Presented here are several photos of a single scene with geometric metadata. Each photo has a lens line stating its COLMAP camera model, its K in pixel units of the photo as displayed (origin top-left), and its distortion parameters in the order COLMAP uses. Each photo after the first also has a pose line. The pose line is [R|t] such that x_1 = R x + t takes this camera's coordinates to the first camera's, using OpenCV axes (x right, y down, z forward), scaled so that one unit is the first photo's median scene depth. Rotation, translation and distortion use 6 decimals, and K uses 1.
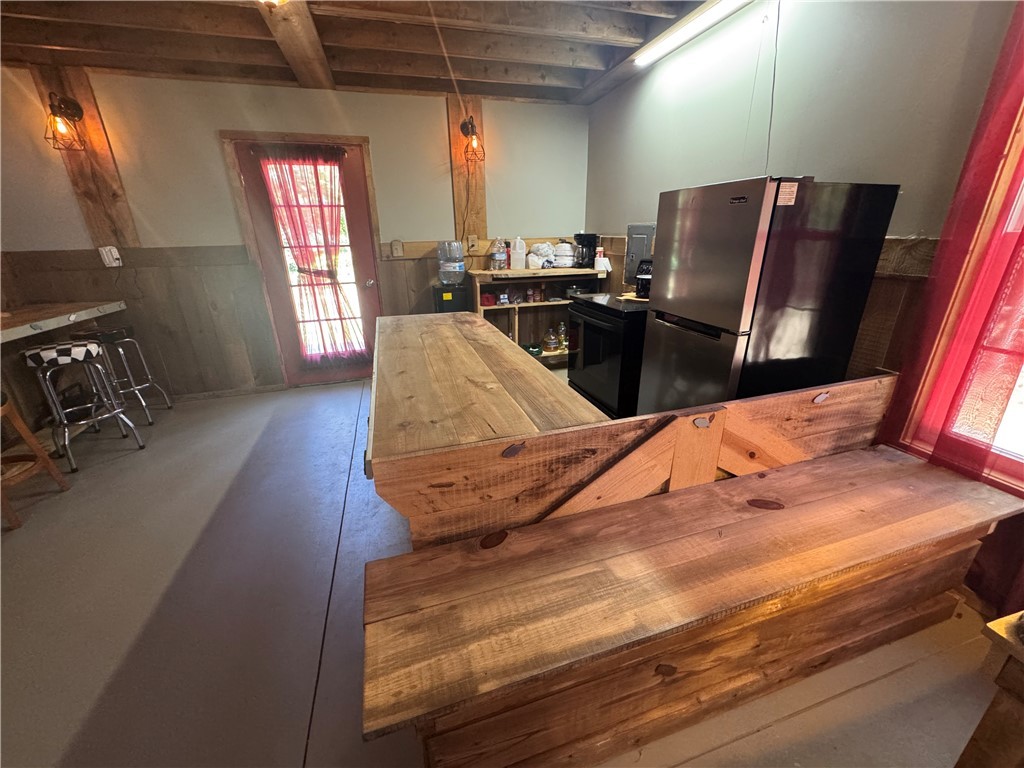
lens RADIAL K [[407.4, 0, 513.8], [0, 407.4, 380.9], [0, 0, 1]] dist [-0.001048, 0.000523]
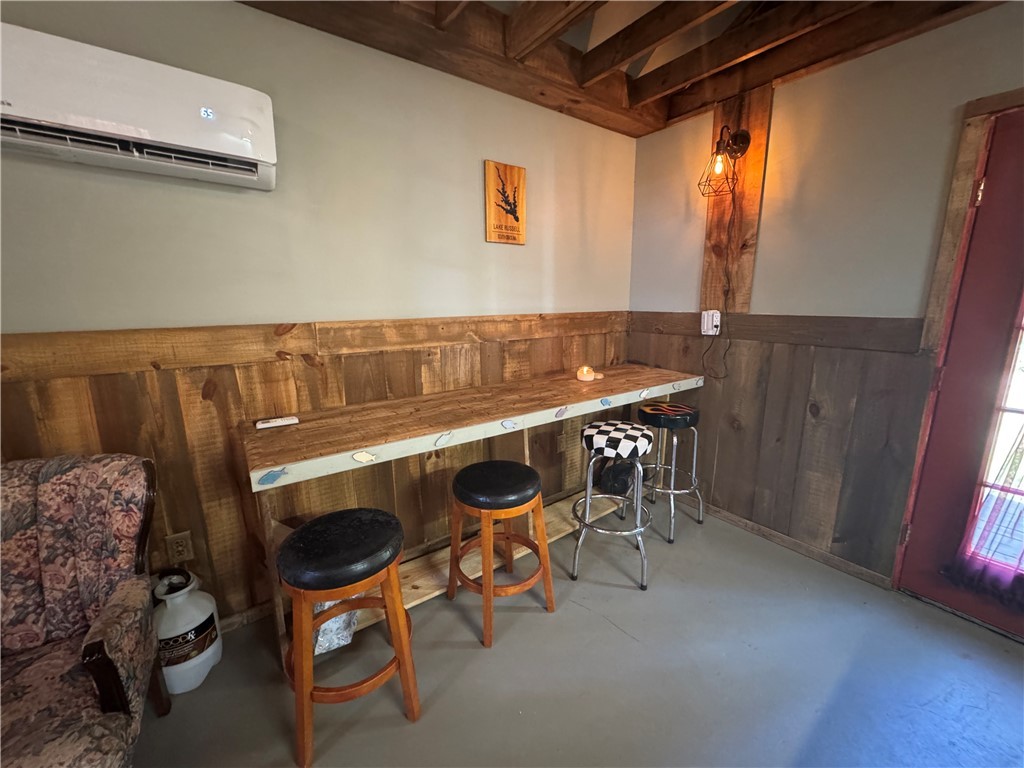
lens RADIAL K [[407.4, 0, 513.8], [0, 407.4, 380.9], [0, 0, 1]] dist [-0.001048, 0.000523]
pose [[0.338324, 0.208078, -0.917737, -0.389875], [-0.322038, 0.941963, 0.094852, -0.158757], [0.884211, 0.263455, 0.385698, 0.407513]]
